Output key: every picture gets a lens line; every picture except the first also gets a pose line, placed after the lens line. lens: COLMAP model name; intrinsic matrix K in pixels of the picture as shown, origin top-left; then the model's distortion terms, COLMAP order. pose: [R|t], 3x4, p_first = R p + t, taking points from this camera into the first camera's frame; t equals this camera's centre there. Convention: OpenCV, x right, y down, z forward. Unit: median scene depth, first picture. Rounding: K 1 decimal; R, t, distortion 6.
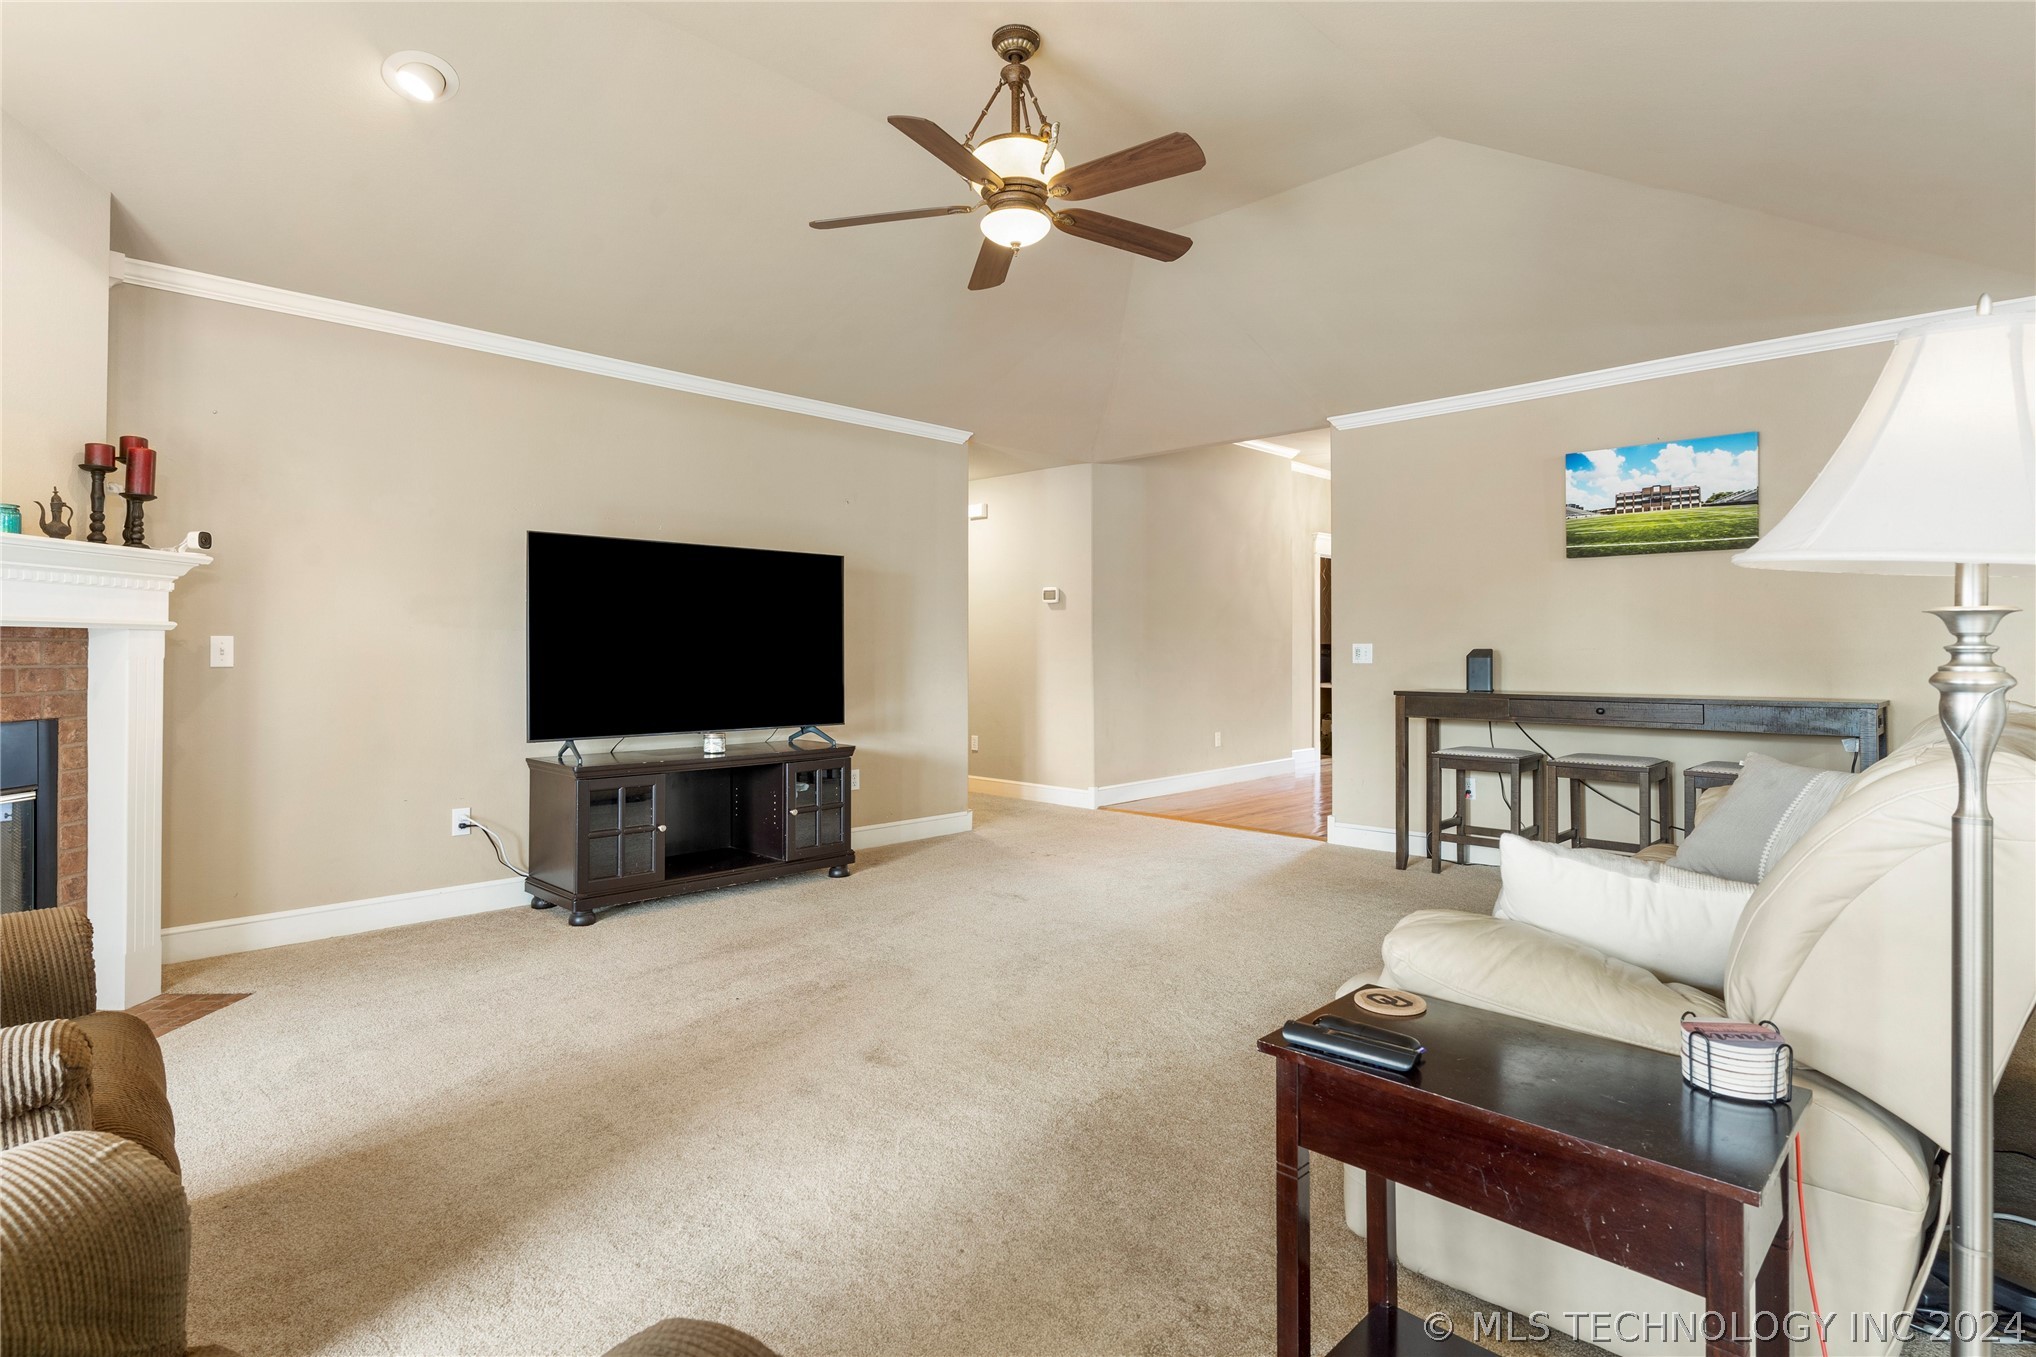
lens RADIAL K [[1030.6, 0, 1001.4], [0, 1030.6, 640.7], [0, 0, 1]] dist [-0.000716, 0.000050]
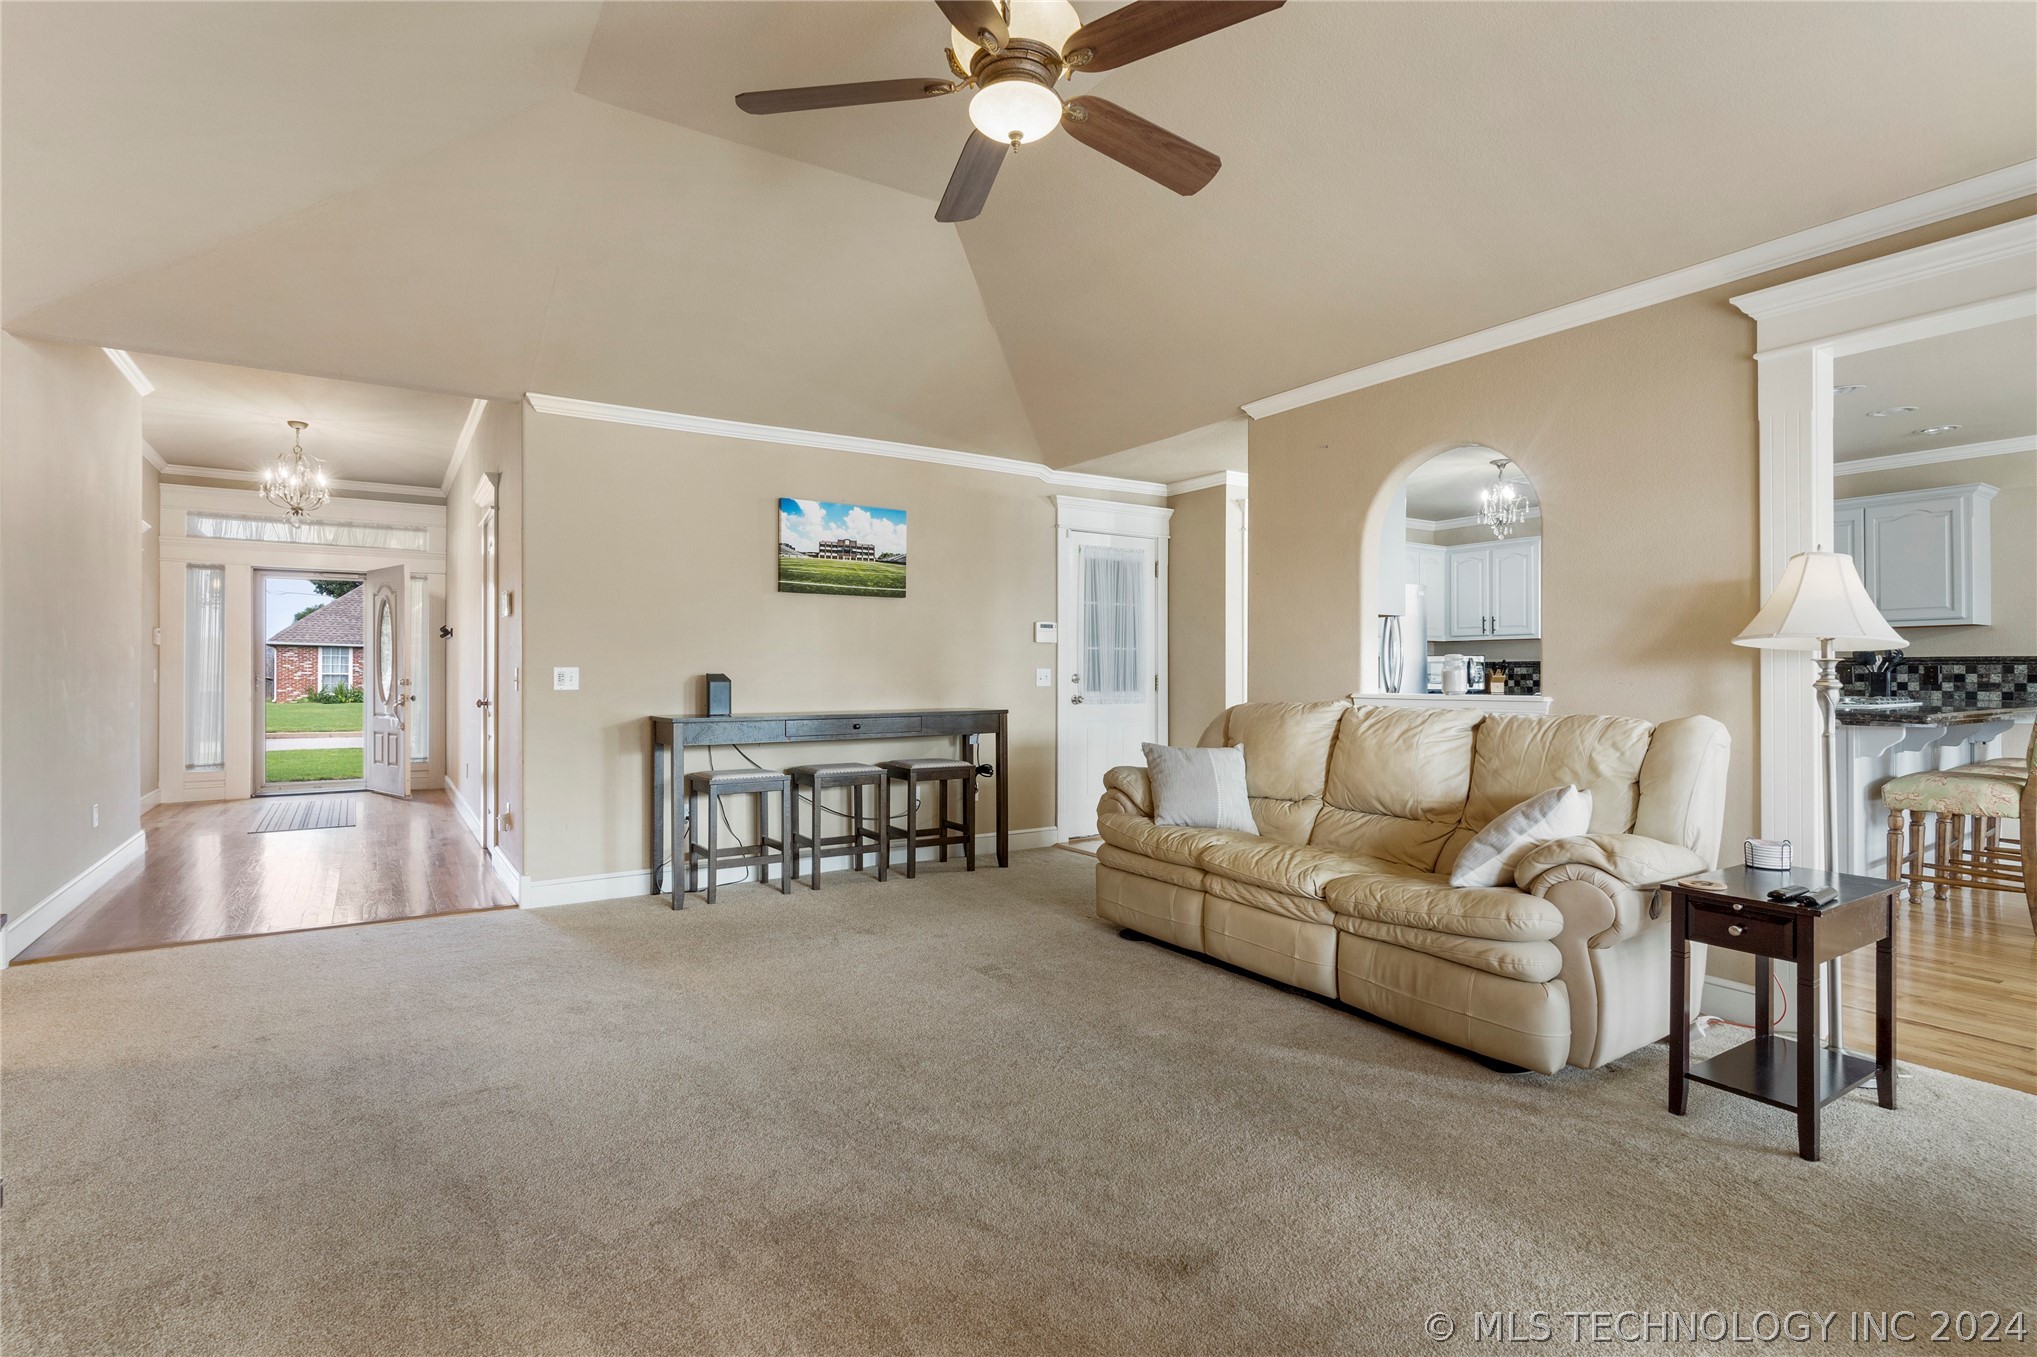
lens RADIAL K [[981.1, 0, 1014.0], [0, 981.1, 670.2], [0, 0, 1]] dist [-0.001759, 0.000271]
pose [[0.212761, 0.004176, 0.977095, -0.454886], [-0.008375, 0.999962, -0.002450, 0.005155], [-0.977068, -0.007662, 0.212787, 0.563581]]
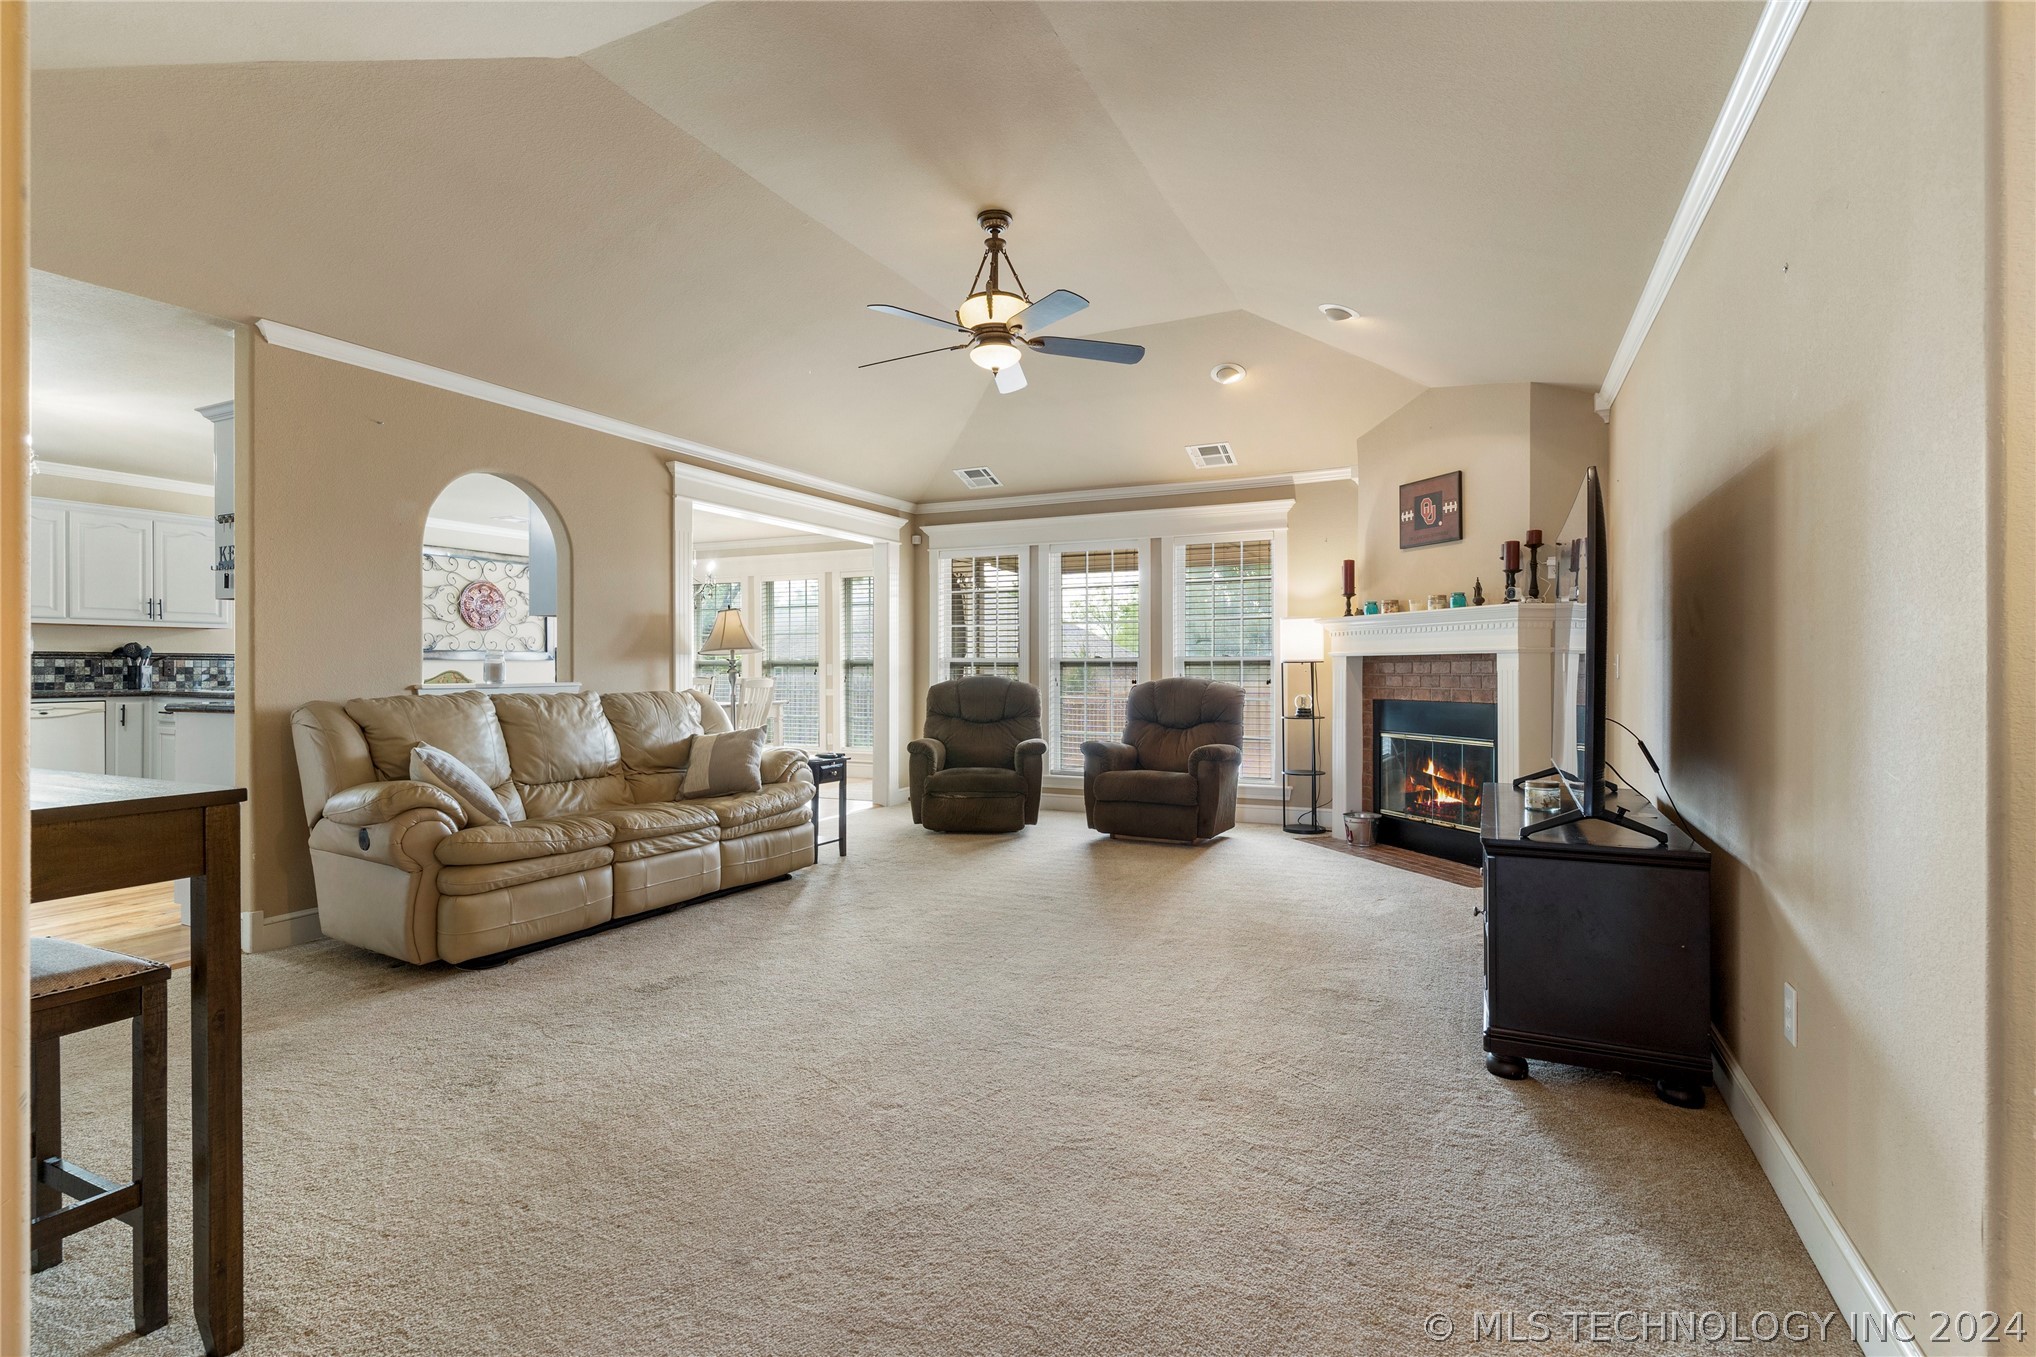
lens RADIAL K [[972.1, 0, 1012.5], [0, 972.1, 674.0], [0, 0, 1]] dist [0.001969, 0.001014]
pose [[-0.945035, 0.002244, -0.326962, 0.277458], [0.003690, 0.999986, -0.003803, 0.017283], [0.326949, -0.004801, -0.945030, 1.485930]]
